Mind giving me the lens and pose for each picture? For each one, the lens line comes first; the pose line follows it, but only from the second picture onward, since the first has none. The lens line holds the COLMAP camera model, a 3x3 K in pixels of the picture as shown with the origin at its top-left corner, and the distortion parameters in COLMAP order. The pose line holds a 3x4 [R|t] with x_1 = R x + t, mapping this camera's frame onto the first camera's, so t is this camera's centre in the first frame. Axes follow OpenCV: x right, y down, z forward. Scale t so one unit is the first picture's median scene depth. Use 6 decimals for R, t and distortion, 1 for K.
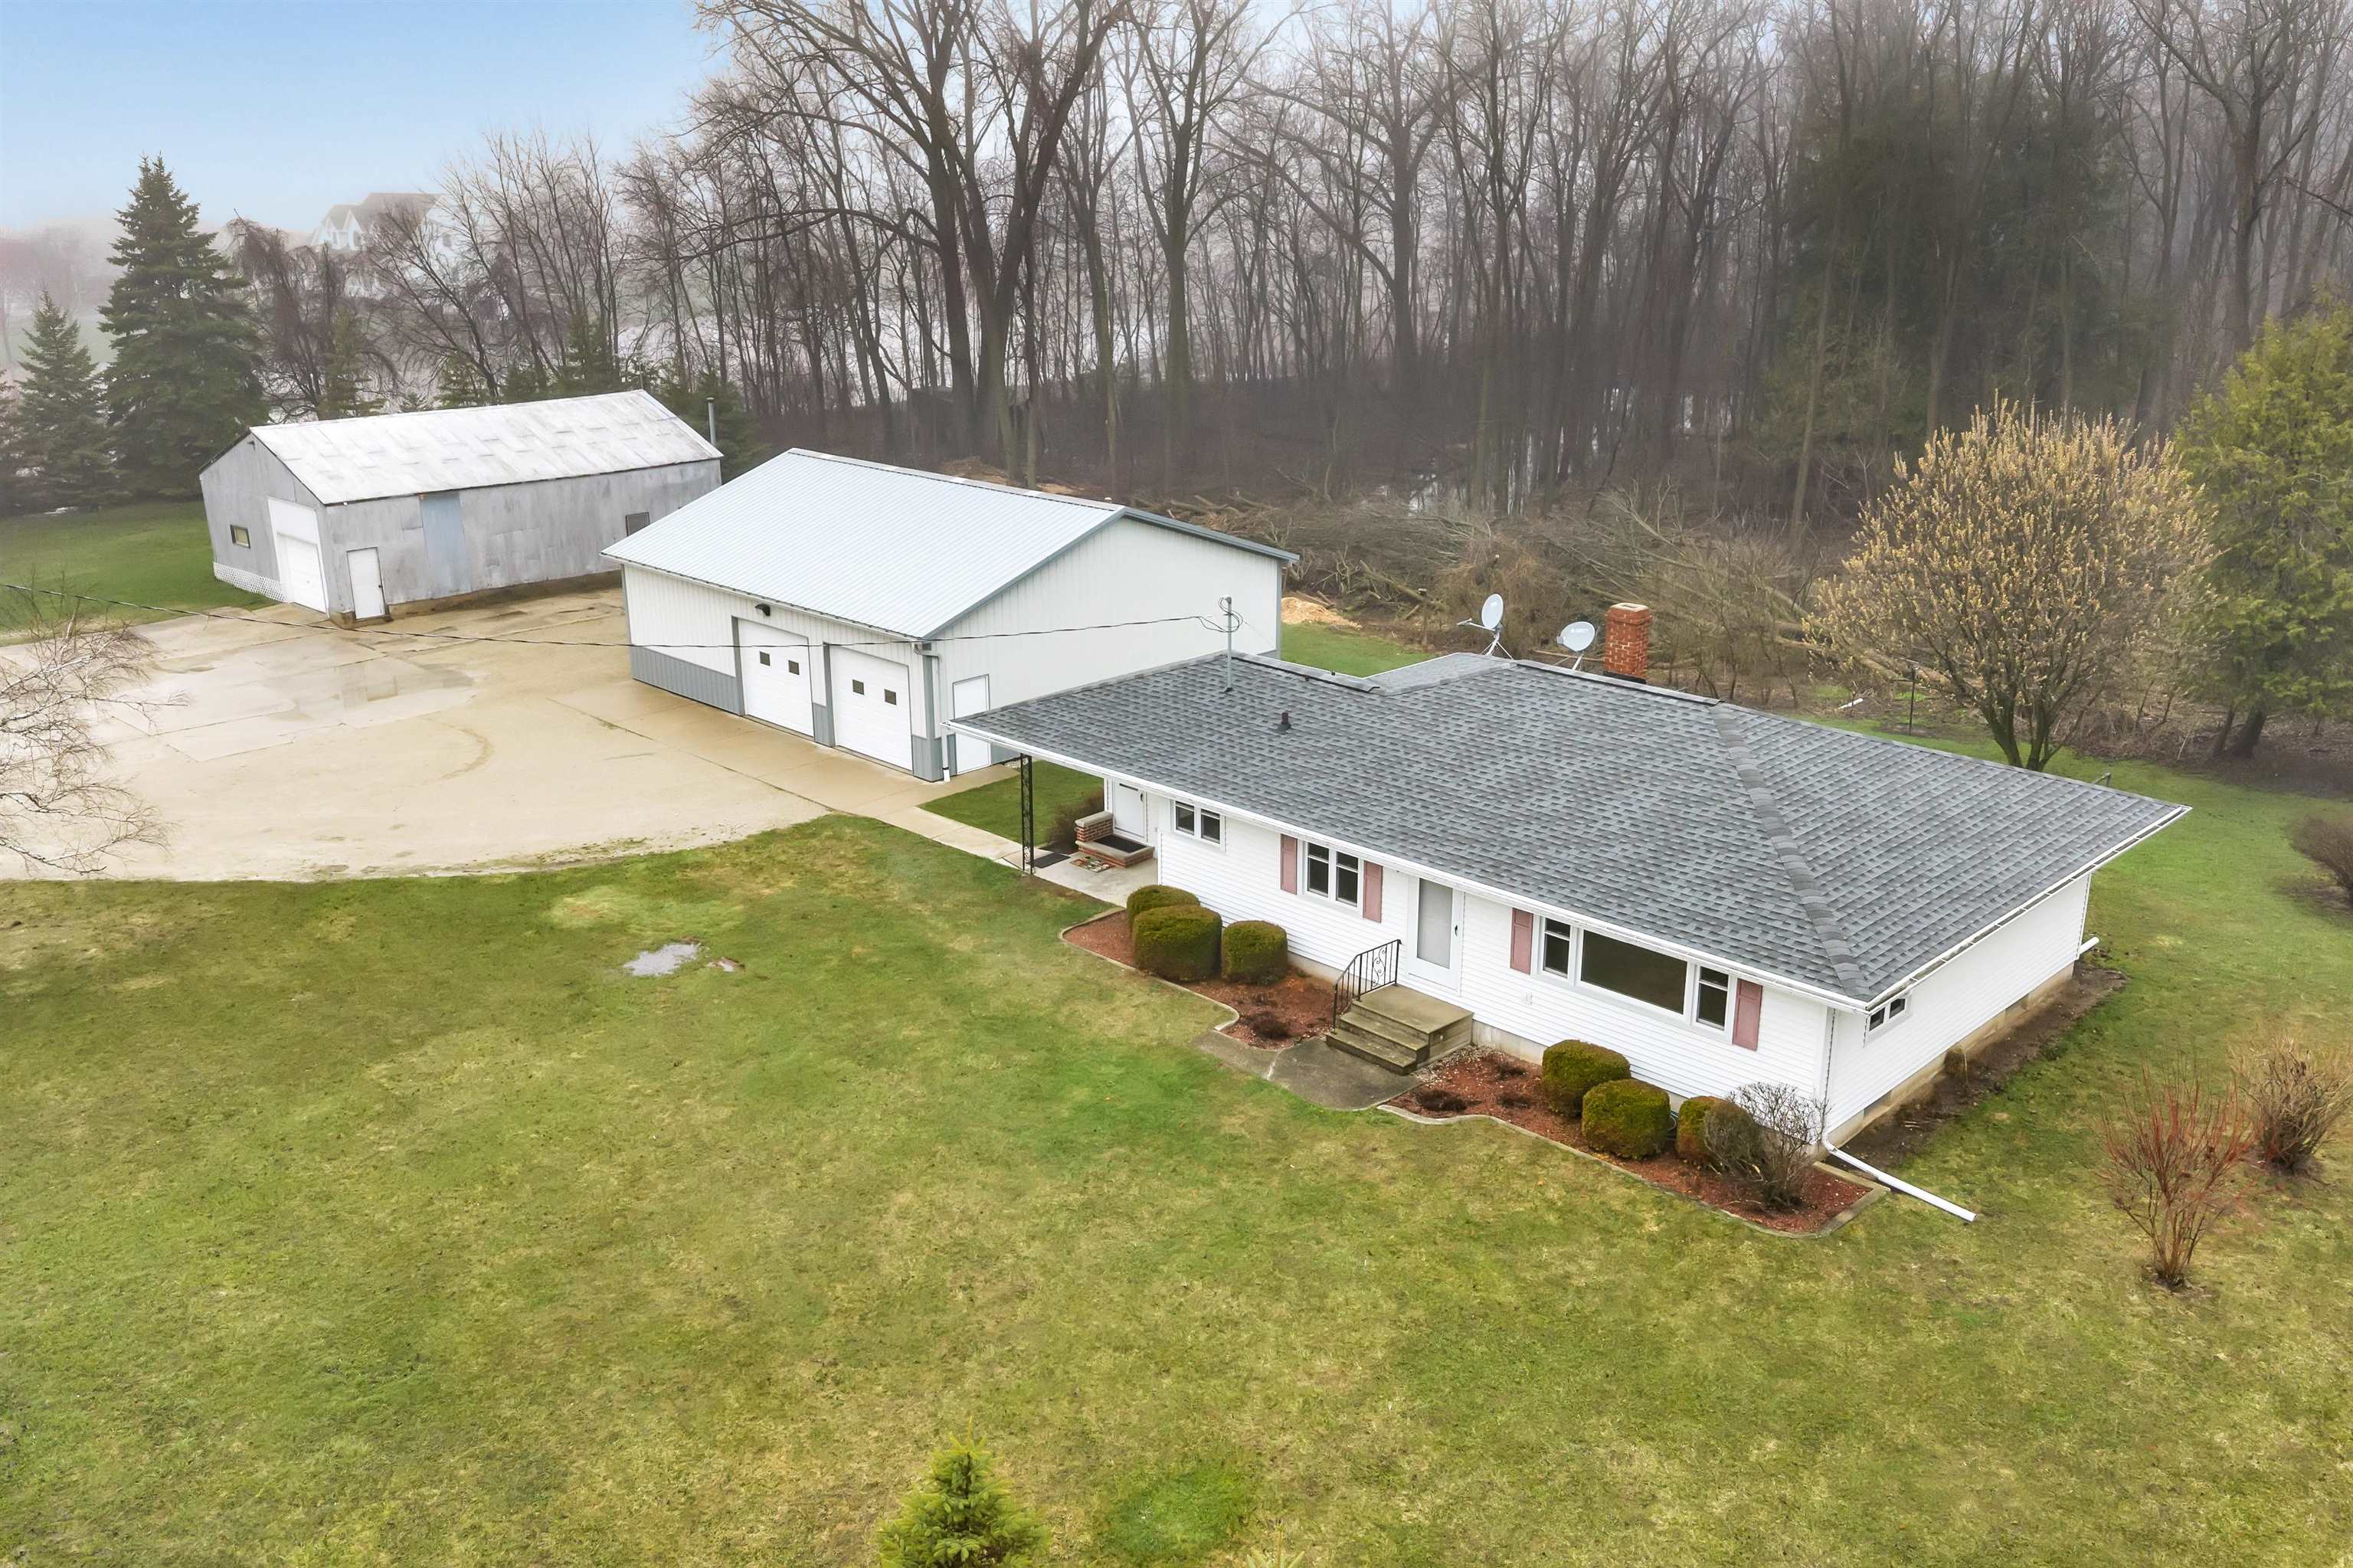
lens RADIAL K [[1943.1, 0, 1176.5], [0, 1943.1, 784.0], [0, 0, 1]] dist [0.007140, -0.011713]
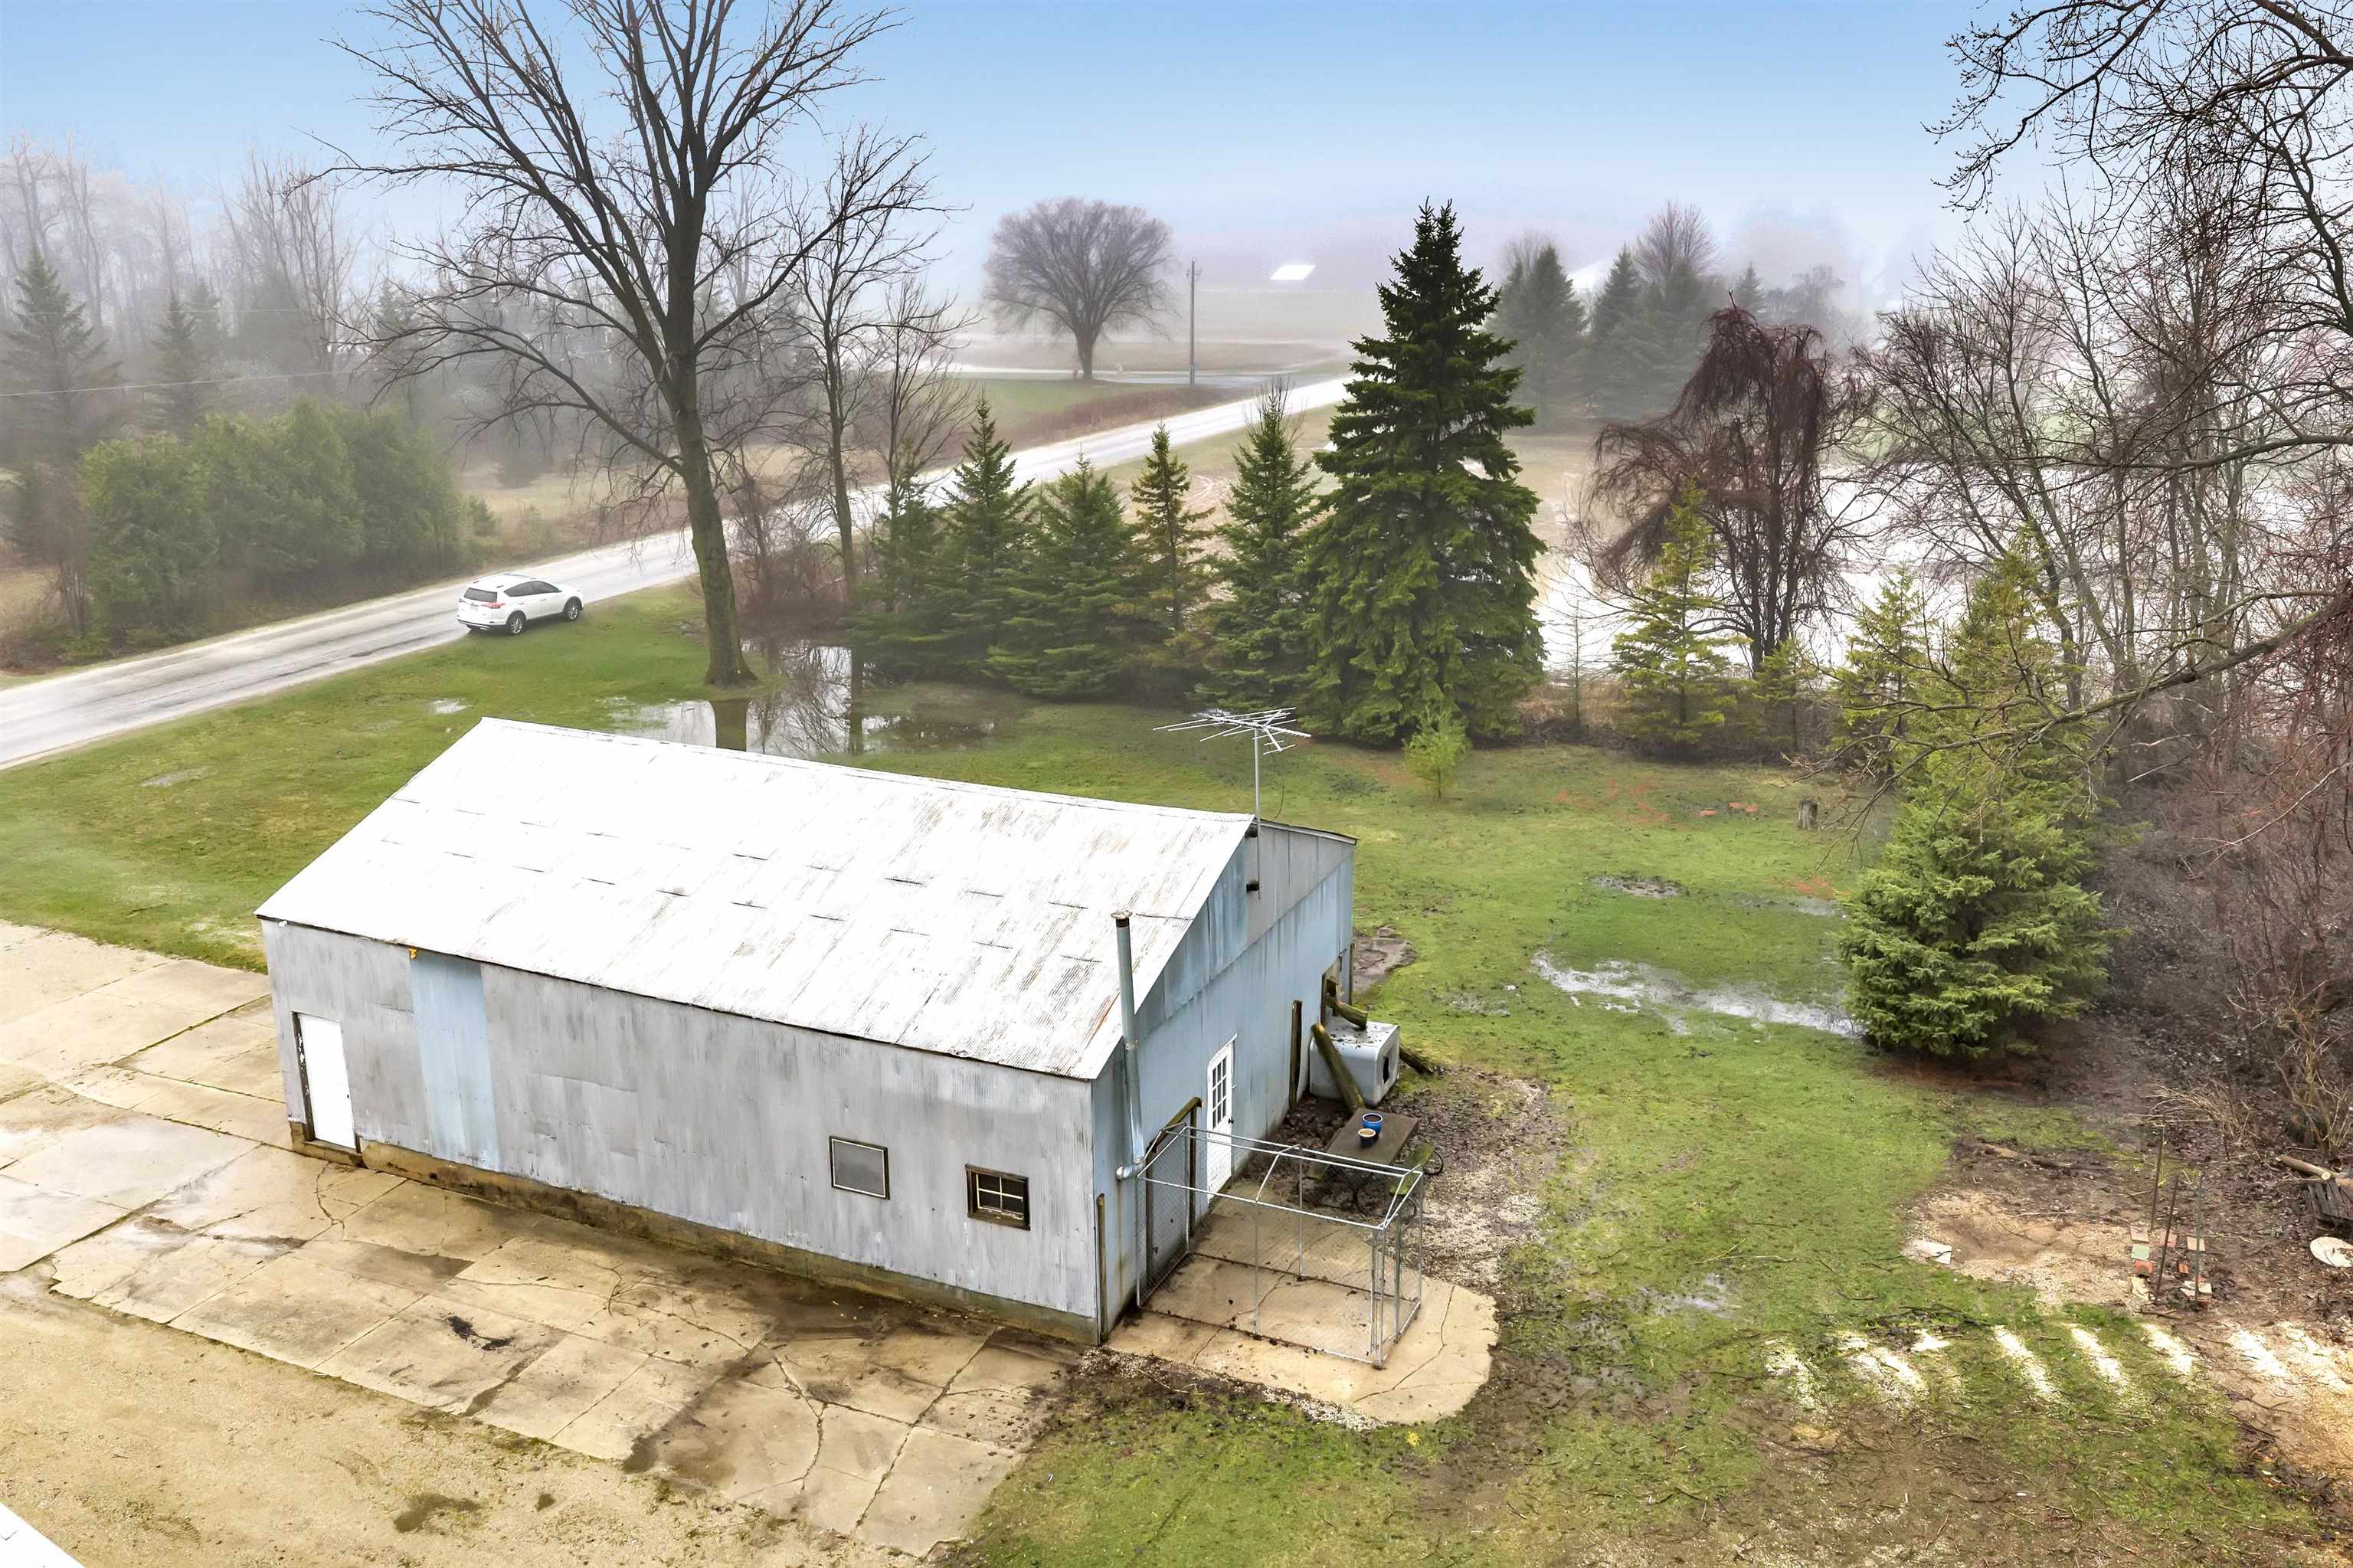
lens RADIAL K [[1924.9, 0, 1176.5], [0, 1924.9, 784.0], [0, 0, 1]] dist [0.003956, 0.001197]
pose [[0.344863, 0.267797, -0.899641, 0.129735], [-0.286528, 0.942727, 0.170786, -0.592491], [0.893852, 0.198874, 0.401842, 1.840243]]
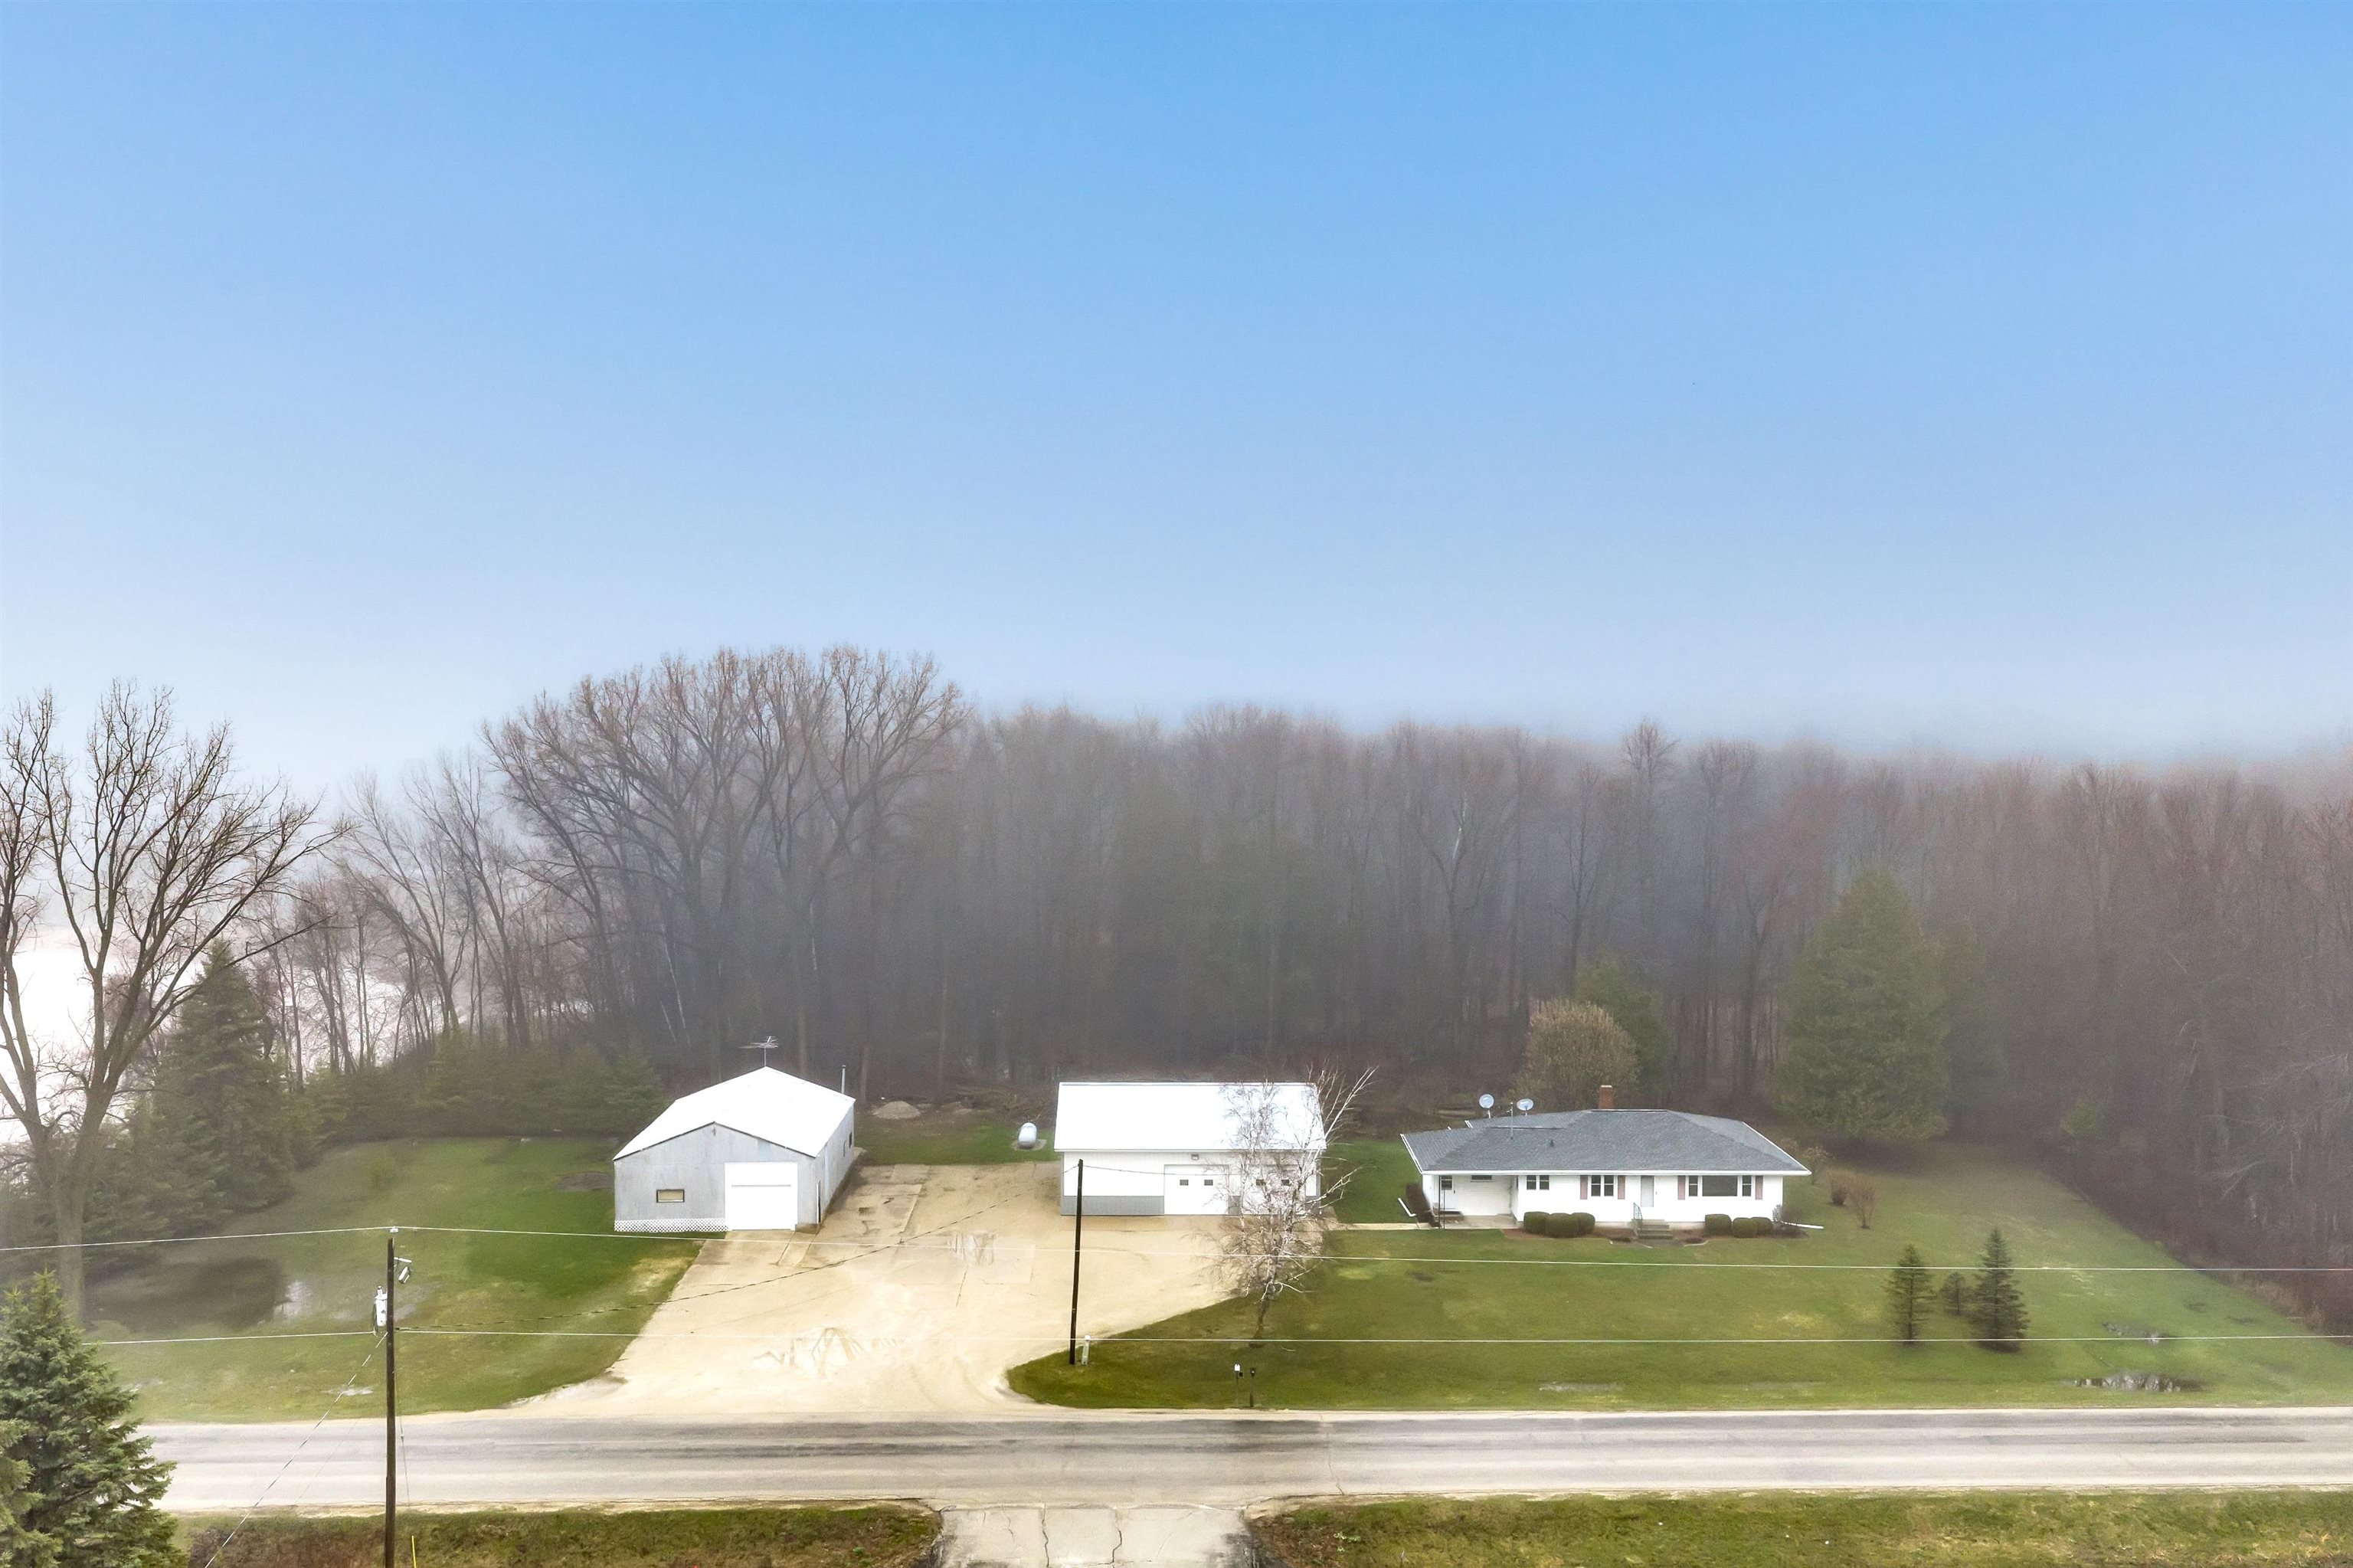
lens RADIAL K [[1940.5, 0, 1176.5], [0, 1940.5, 784.0], [0, 0, 1]] dist [0.026876, -0.056581]
pose [[0.700990, -0.028586, 0.712598, -2.537019], [0.216880, 0.960417, -0.174820, -0.171336], [-0.679394, 0.277095, 0.679443, -0.758510]]
